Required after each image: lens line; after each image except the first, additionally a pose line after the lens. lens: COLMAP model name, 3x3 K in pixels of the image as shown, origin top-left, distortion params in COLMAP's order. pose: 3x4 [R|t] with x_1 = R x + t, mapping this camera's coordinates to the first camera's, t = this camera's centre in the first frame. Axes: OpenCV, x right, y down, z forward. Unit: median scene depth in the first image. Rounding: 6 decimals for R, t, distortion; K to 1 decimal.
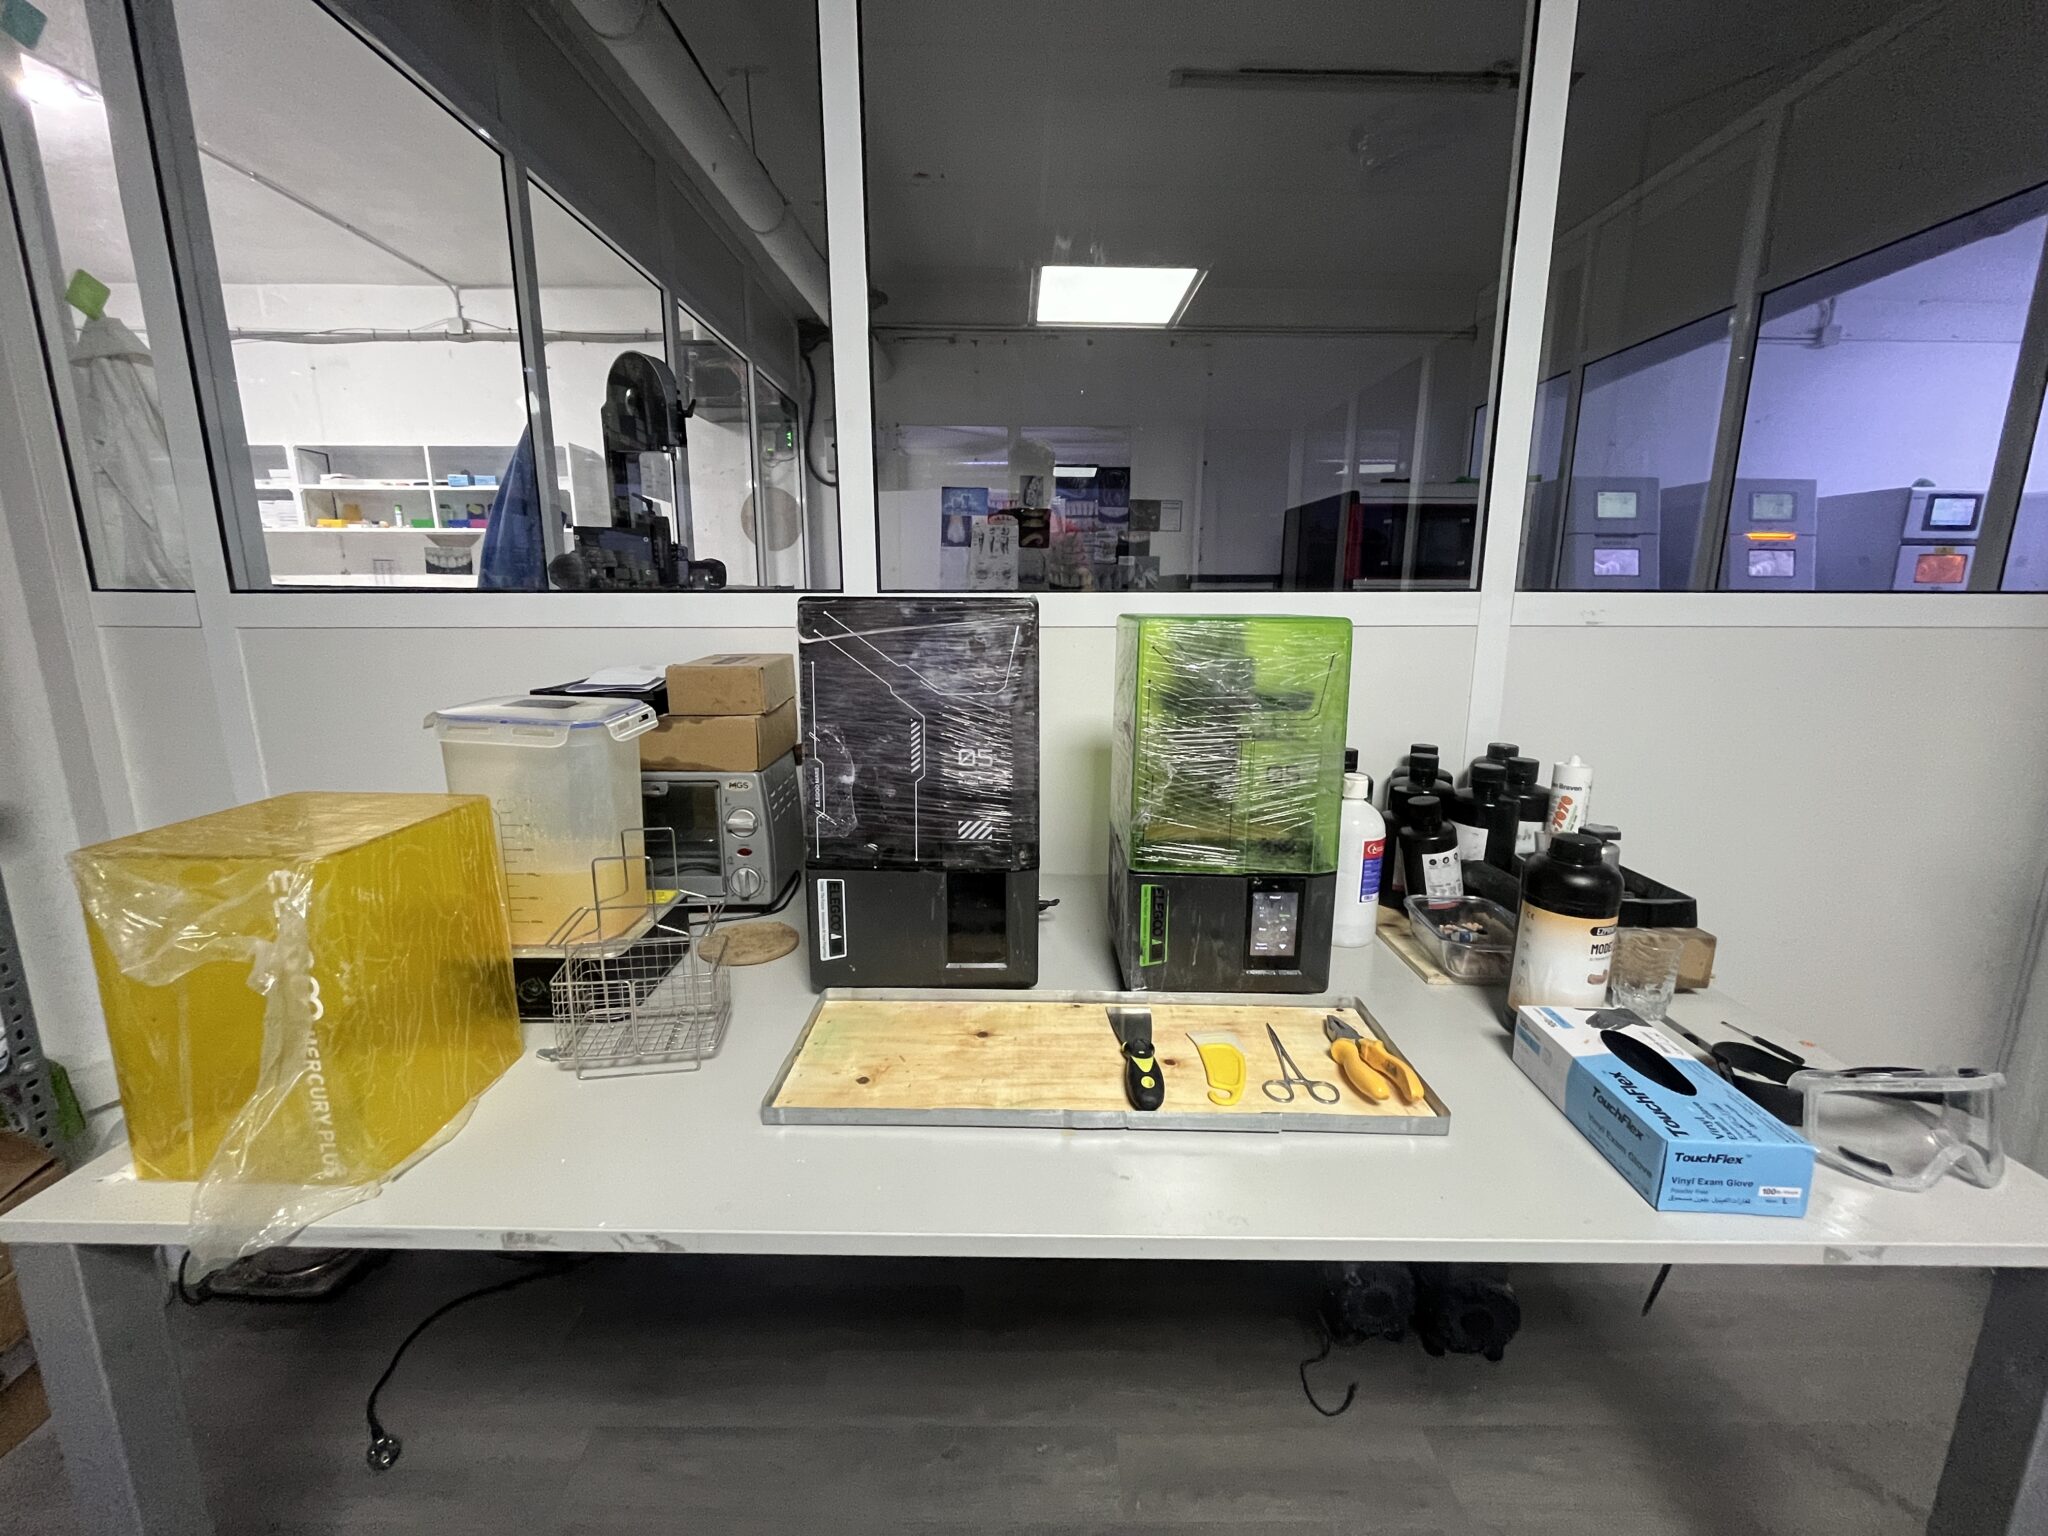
lens RADIAL K [[826.8, 0, 1019.4], [0, 826.8, 758.1], [0, 0, 1]] dist [0.000214, 0.000034]
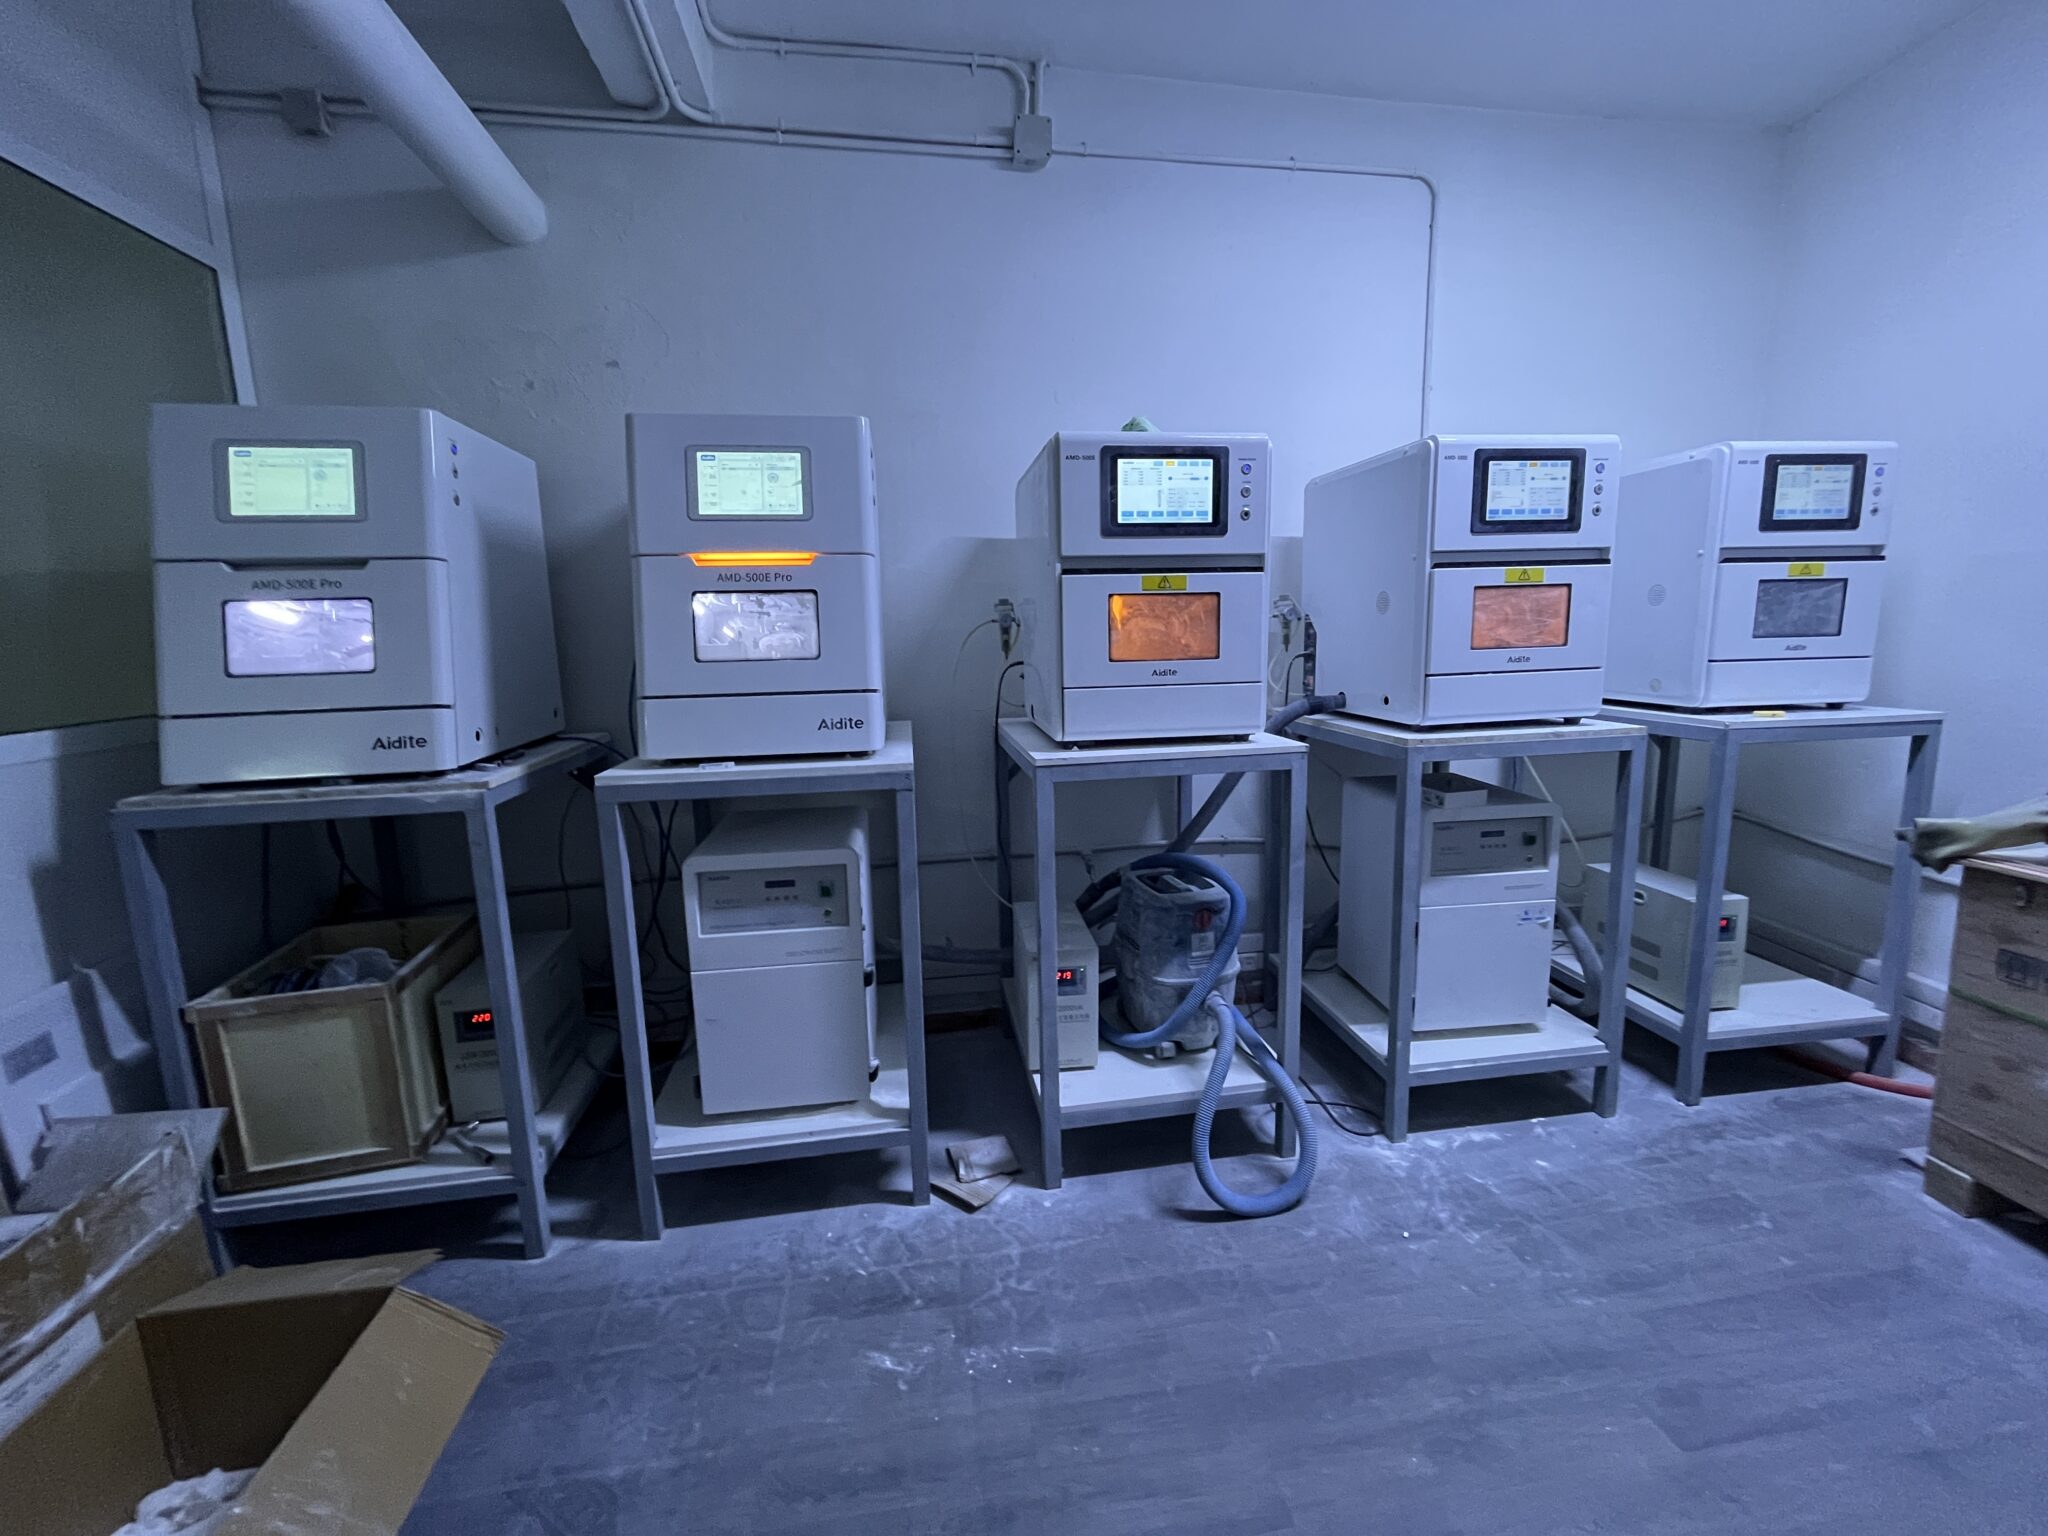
lens RADIAL K [[826.8, 0, 1022.6], [0, 826.8, 761.0], [0, 0, 1]] dist [0.000214, 0.000034]
pose [[0.984924, -0.058937, 0.162637, 0.489088], [0.064893, 0.997393, -0.031551, -0.075659], [-0.160354, 0.041629, 0.986181, 0.298735]]
